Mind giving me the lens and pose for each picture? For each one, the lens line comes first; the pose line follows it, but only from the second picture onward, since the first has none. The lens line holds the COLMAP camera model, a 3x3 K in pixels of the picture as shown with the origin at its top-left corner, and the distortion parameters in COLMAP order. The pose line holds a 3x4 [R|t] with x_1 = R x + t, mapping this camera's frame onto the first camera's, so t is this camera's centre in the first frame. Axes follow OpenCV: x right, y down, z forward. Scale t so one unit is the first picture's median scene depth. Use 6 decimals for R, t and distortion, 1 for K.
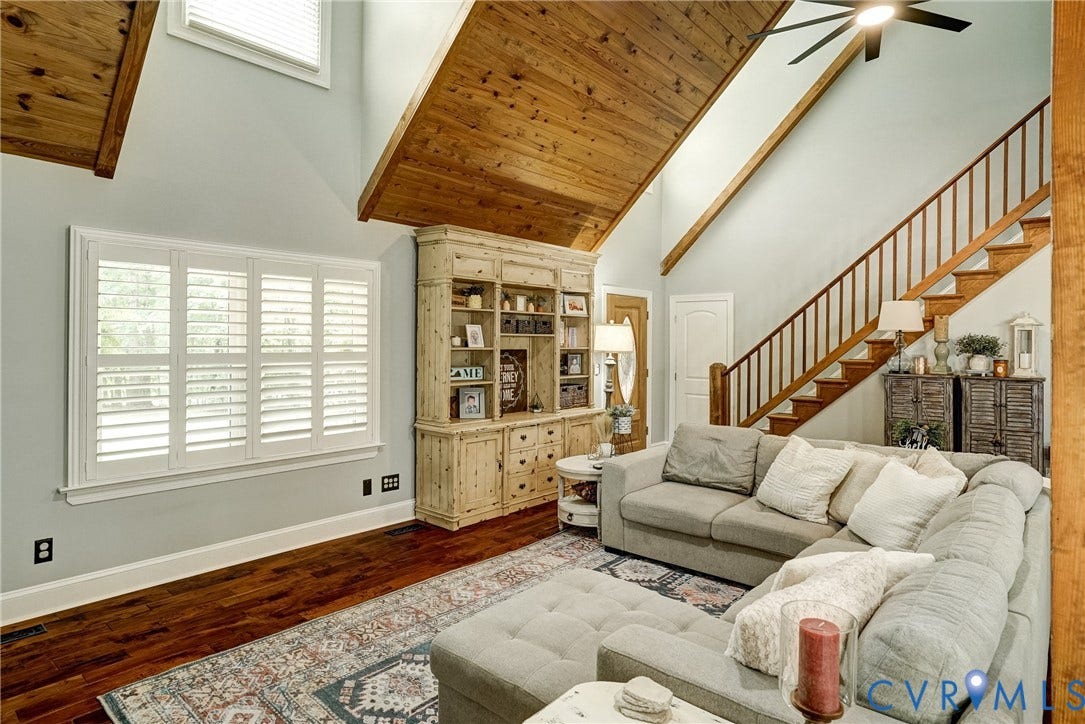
lens RADIAL K [[609.6, 0, 533.2], [0, 609.6, 336.2], [0, 0, 1]] dist [-0.029256, 0.024291]
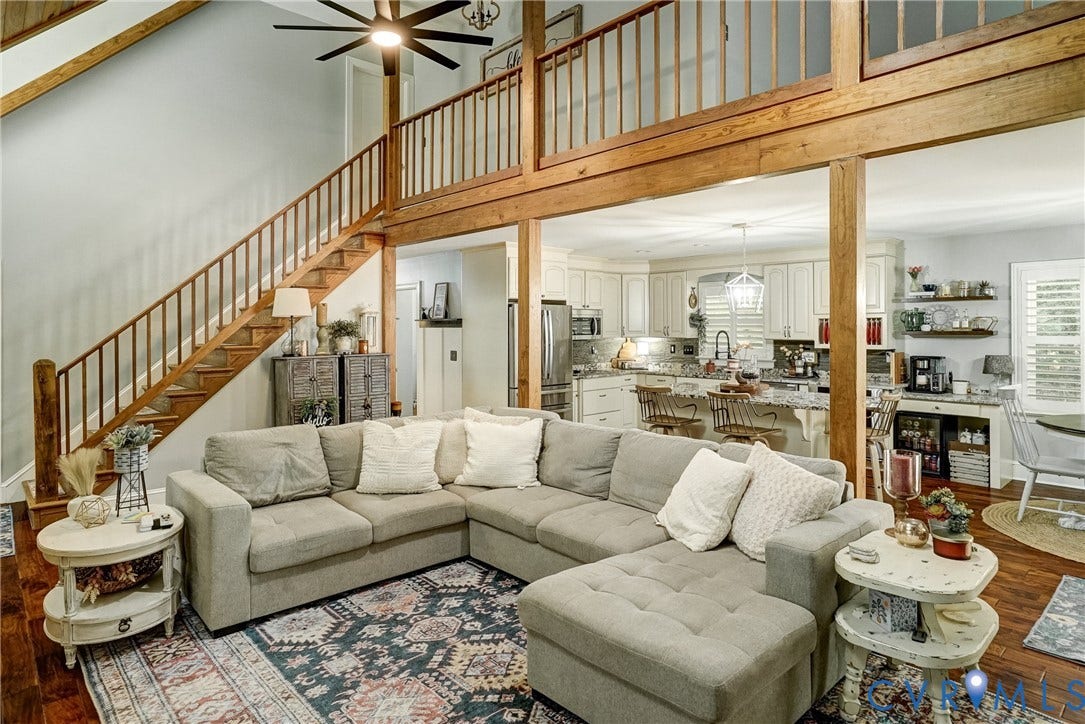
lens RADIAL K [[609.6, 0, 518.5], [0, 609.6, 338.8], [0, 0, 1]] dist [-0.029256, 0.024291]
pose [[0.120188, -0.025648, 0.992420, -0.441686], [-0.007382, 0.999615, 0.026728, -0.001159], [-0.992724, -0.010538, 0.119952, 0.515476]]
